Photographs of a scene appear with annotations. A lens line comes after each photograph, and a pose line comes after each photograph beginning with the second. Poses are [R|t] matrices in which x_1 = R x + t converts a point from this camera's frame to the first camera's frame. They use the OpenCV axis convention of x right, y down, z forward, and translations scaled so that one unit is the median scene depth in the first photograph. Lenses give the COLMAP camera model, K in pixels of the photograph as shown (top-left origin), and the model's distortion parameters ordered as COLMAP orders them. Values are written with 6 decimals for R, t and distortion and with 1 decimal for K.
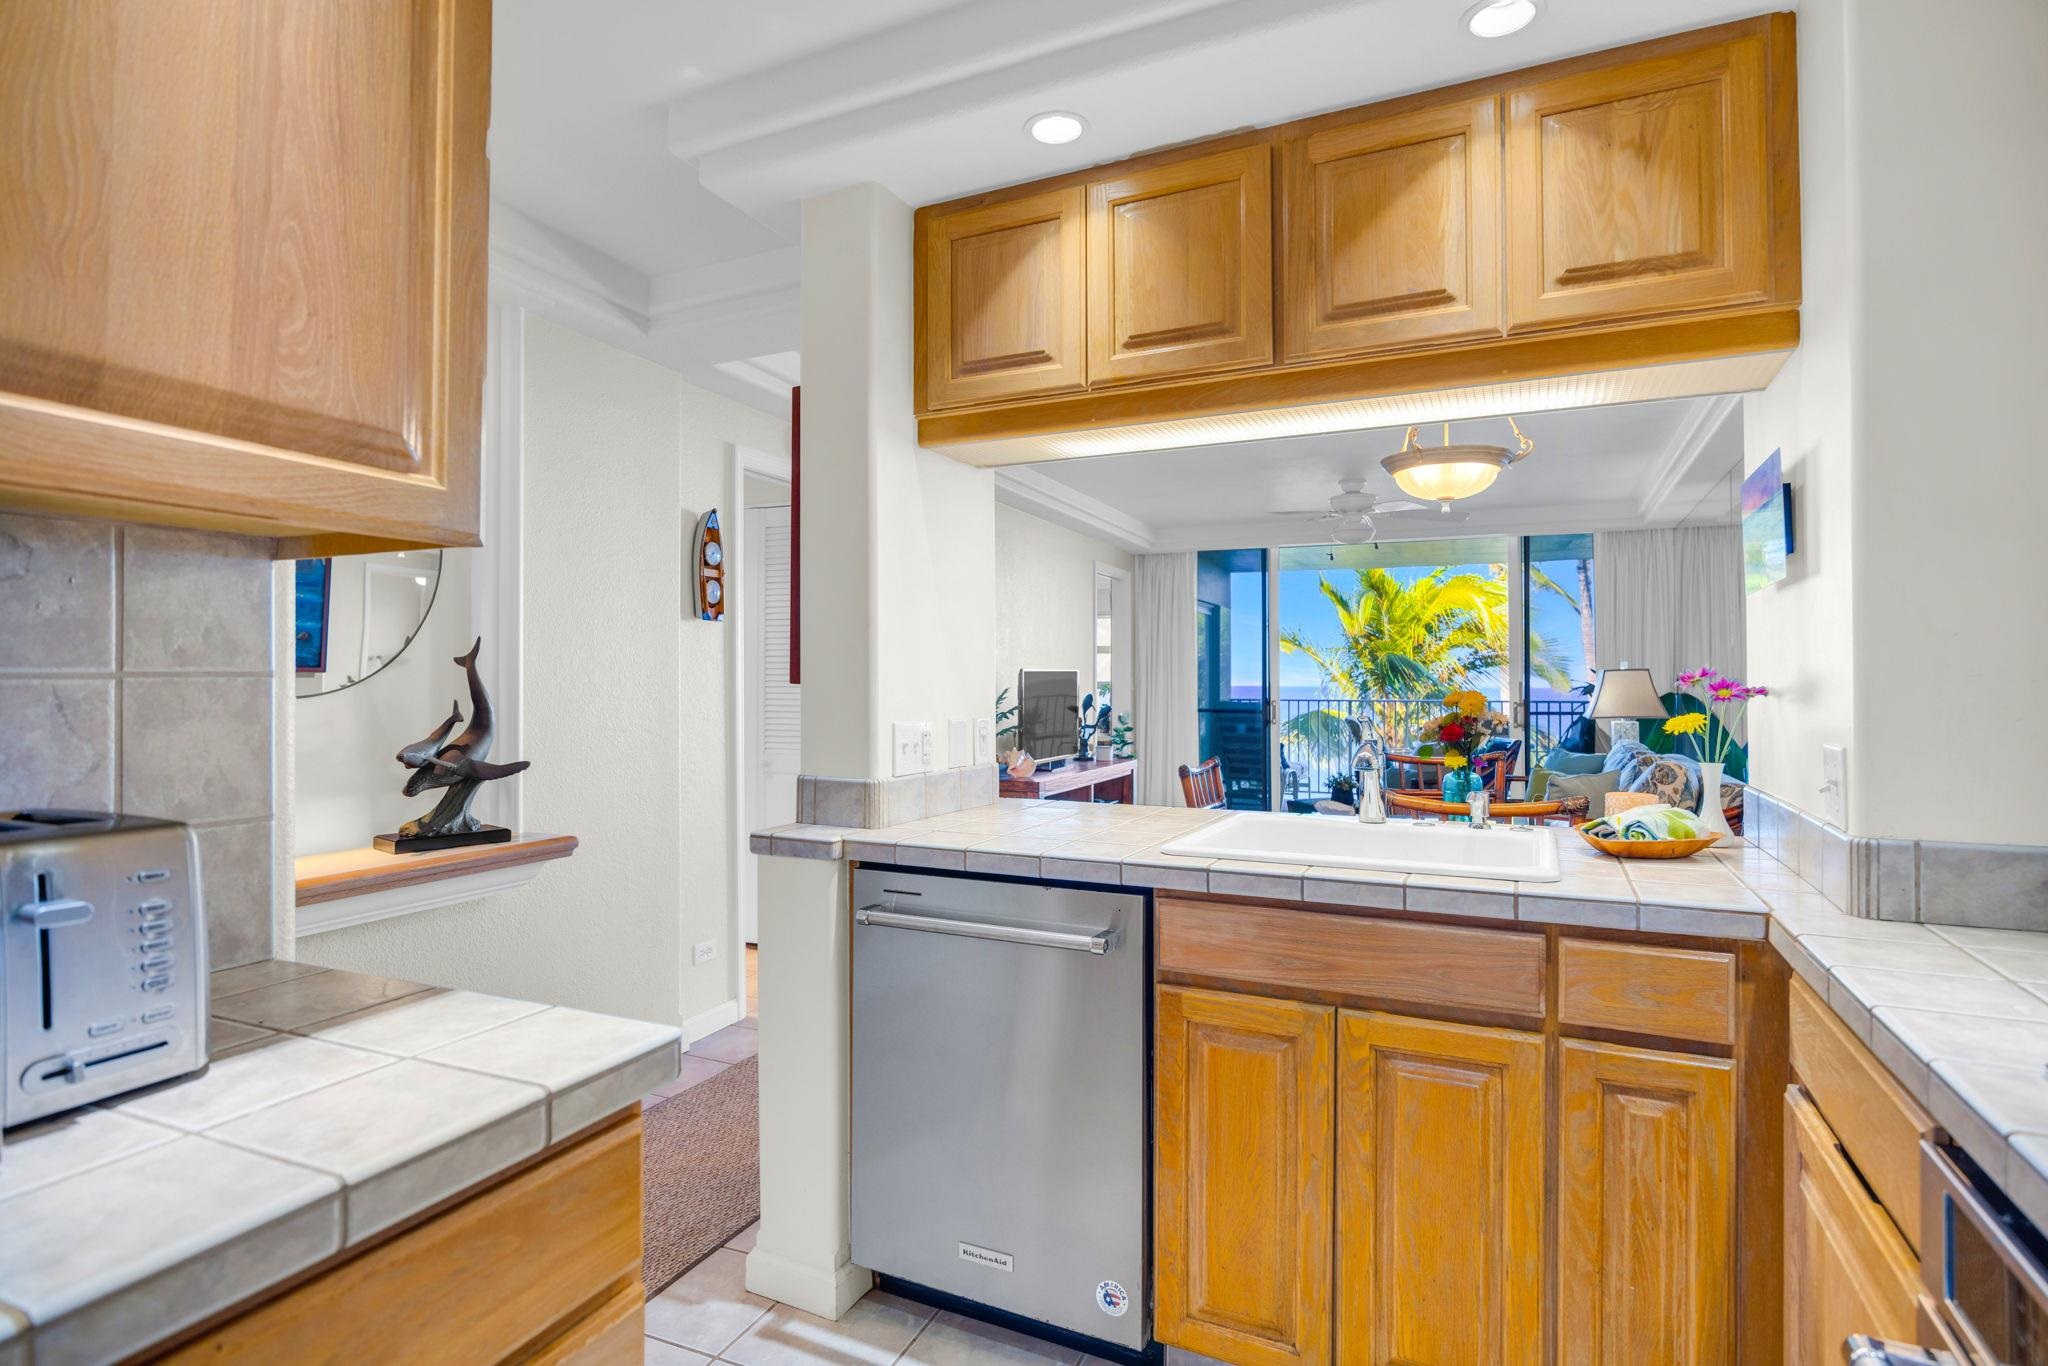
lens RADIAL K [[1057.0, 0, 1024.7], [0, 1057.0, 680.0], [0, 0, 1]] dist [-0.003762, -0.000232]
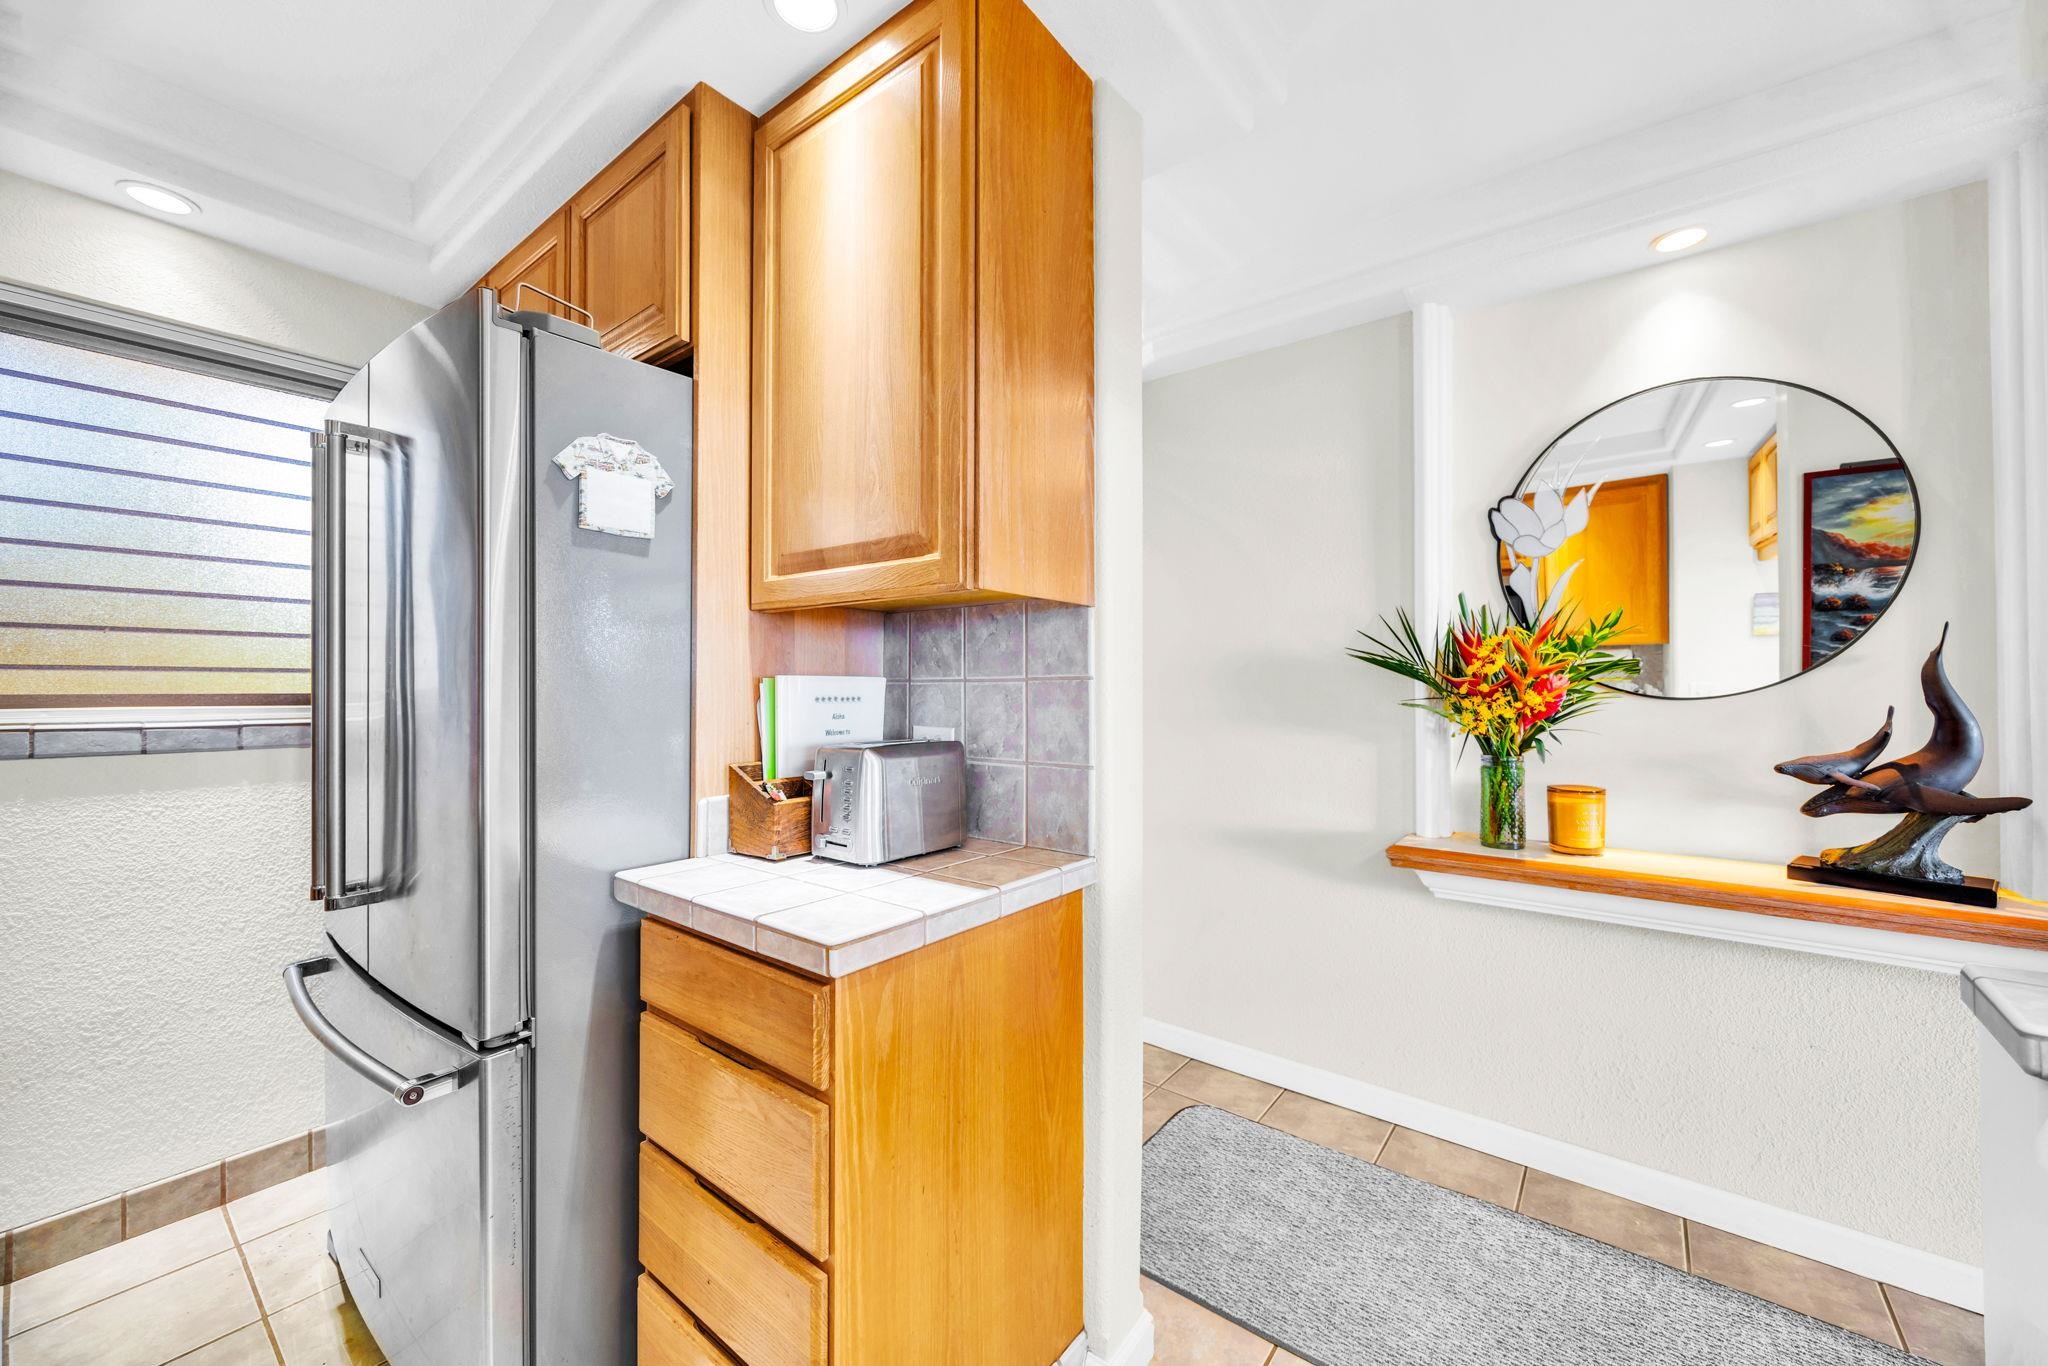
lens RADIAL K [[789.2, 0, 1024.0], [0, 789.2, 677.8], [0, 0, 1]] dist [-0.008047, 0.002128]
pose [[-0.230107, -0.015478, -0.973042, 0.505155], [-0.001426, 0.999878, -0.015568, 0.013589], [0.973164, -0.002194, -0.230101, 1.242830]]
